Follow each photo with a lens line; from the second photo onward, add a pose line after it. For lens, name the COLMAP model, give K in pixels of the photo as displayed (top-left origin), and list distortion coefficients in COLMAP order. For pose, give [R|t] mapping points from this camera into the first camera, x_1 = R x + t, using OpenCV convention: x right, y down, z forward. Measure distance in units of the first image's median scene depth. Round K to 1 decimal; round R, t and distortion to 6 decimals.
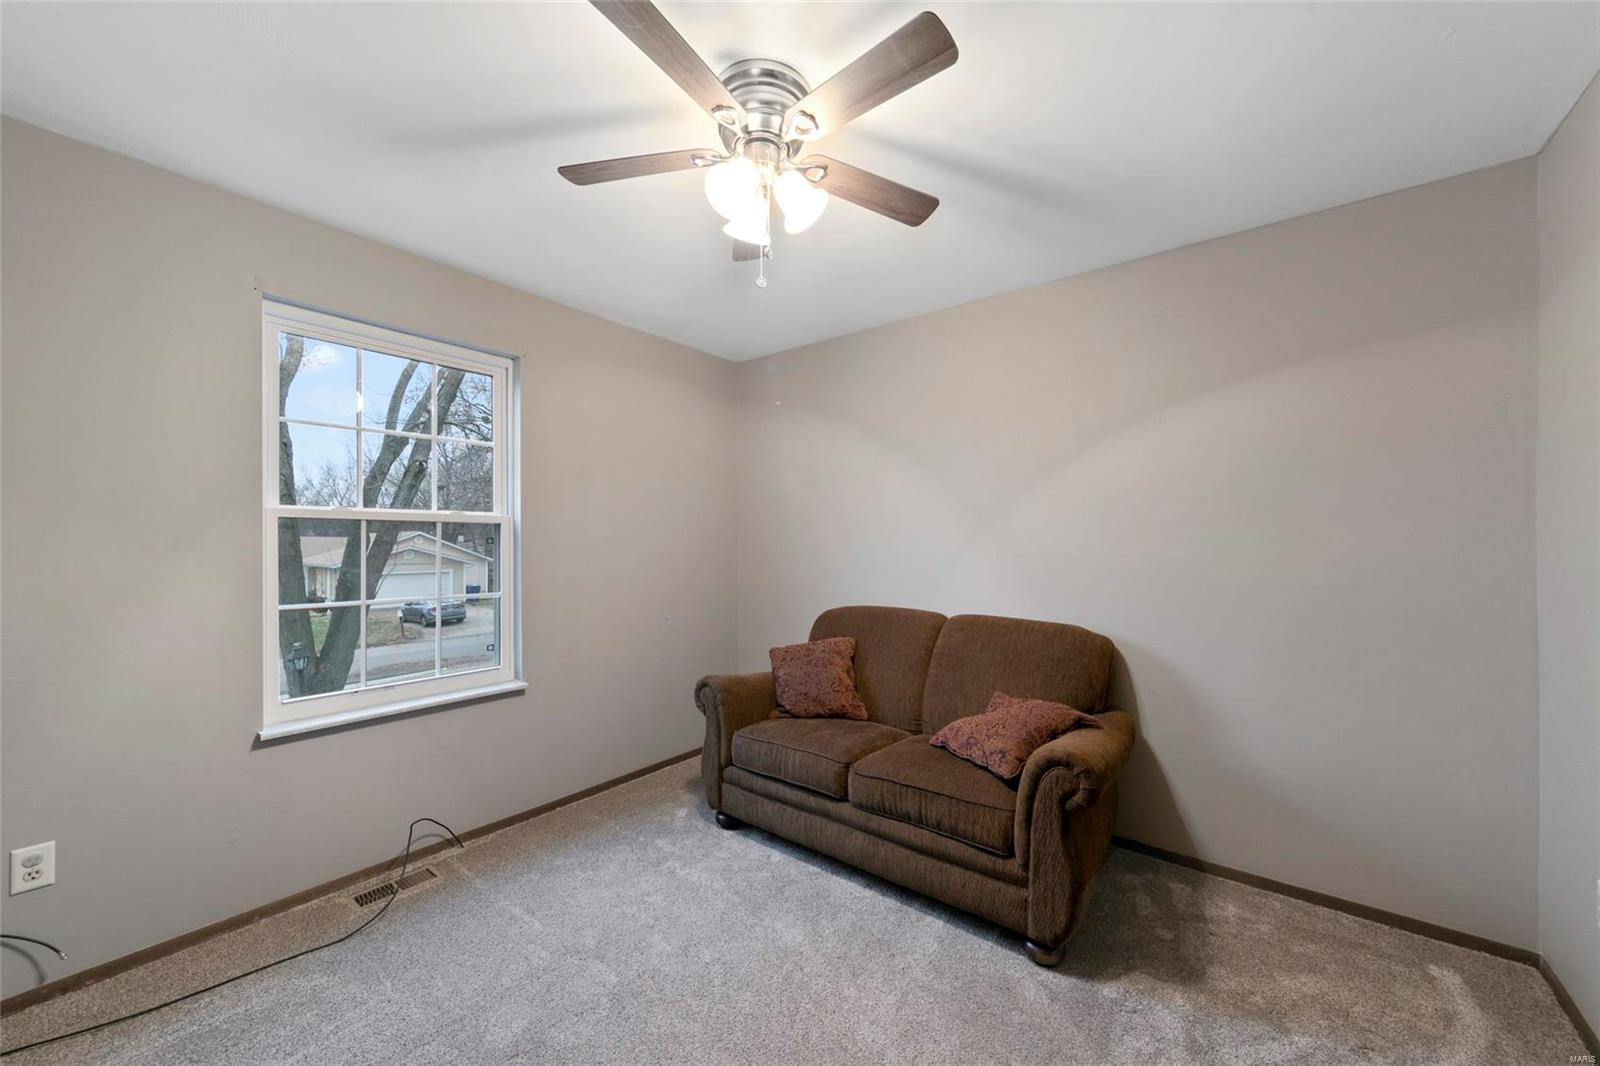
lens RADIAL K [[583.9, 0, 801.8], [0, 583.9, 538.8], [0, 0, 1]] dist [0.017564, -0.000018]
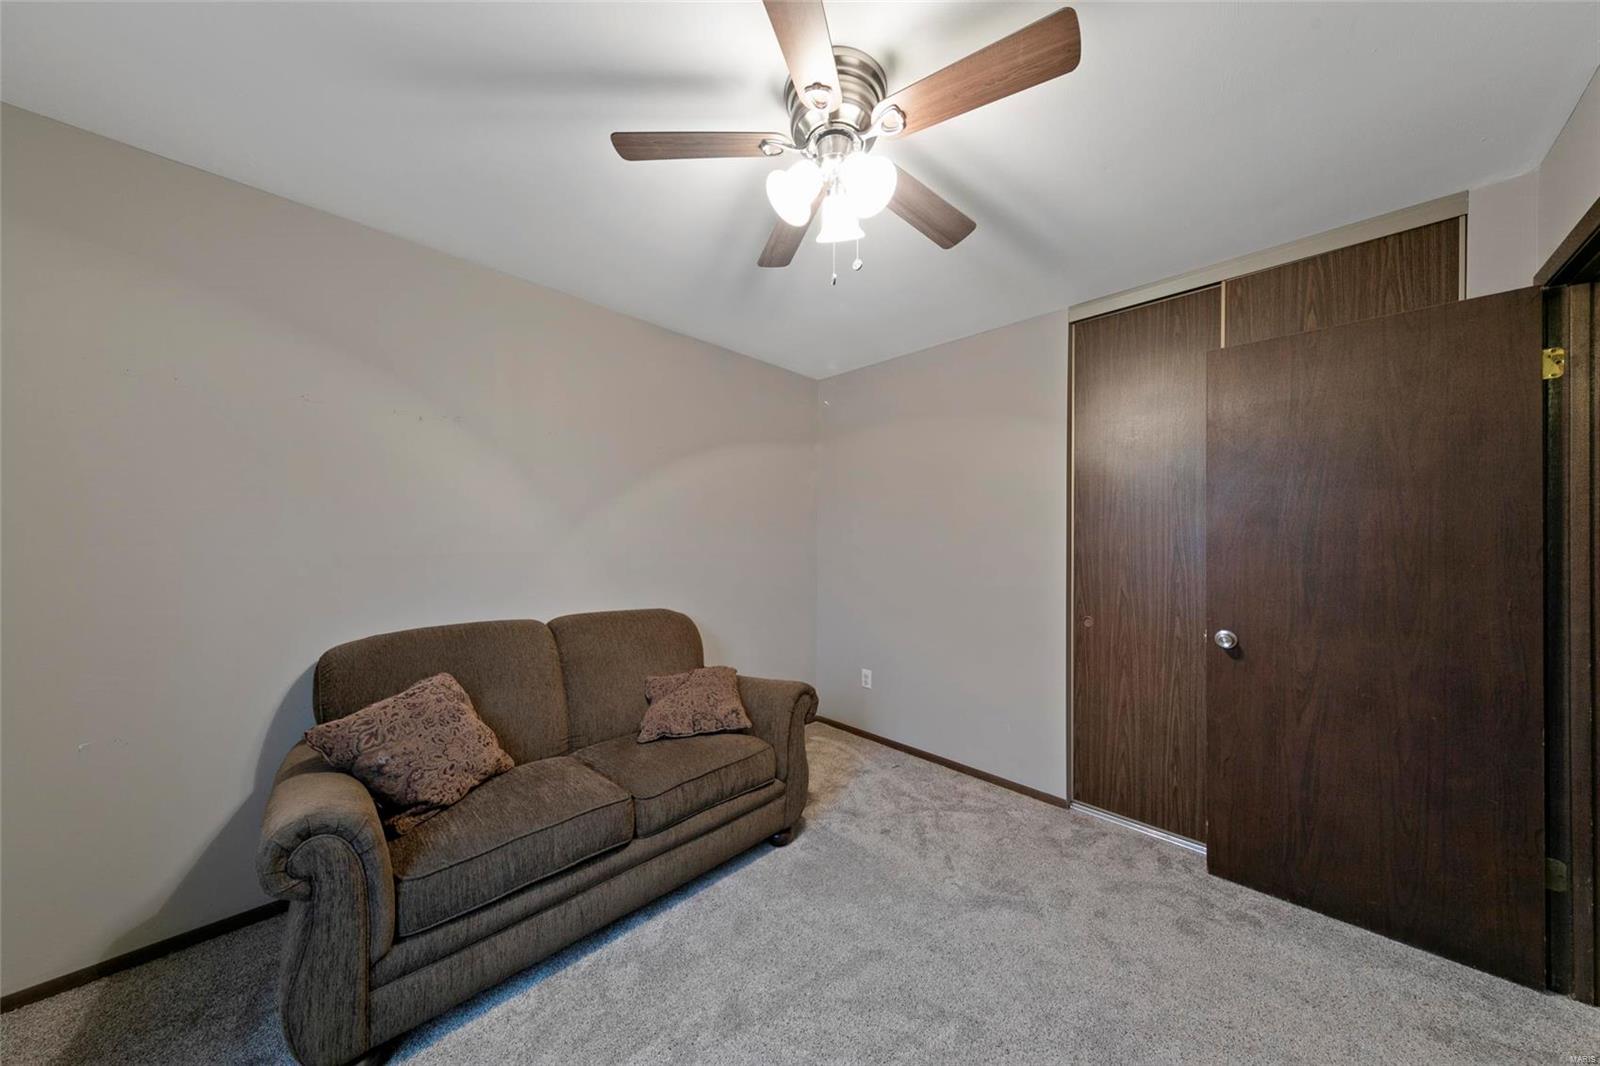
lens RADIAL K [[524.4, 0, 800.0], [0, 524.4, 533.0], [0, 0, 1]] dist [-0.000339, -0.000006]
pose [[0.117638, 0.013115, 0.992970, -0.693458], [-0.012865, 0.999849, -0.011681, 0.001605], [-0.992973, -0.011400, 0.117789, 0.693611]]
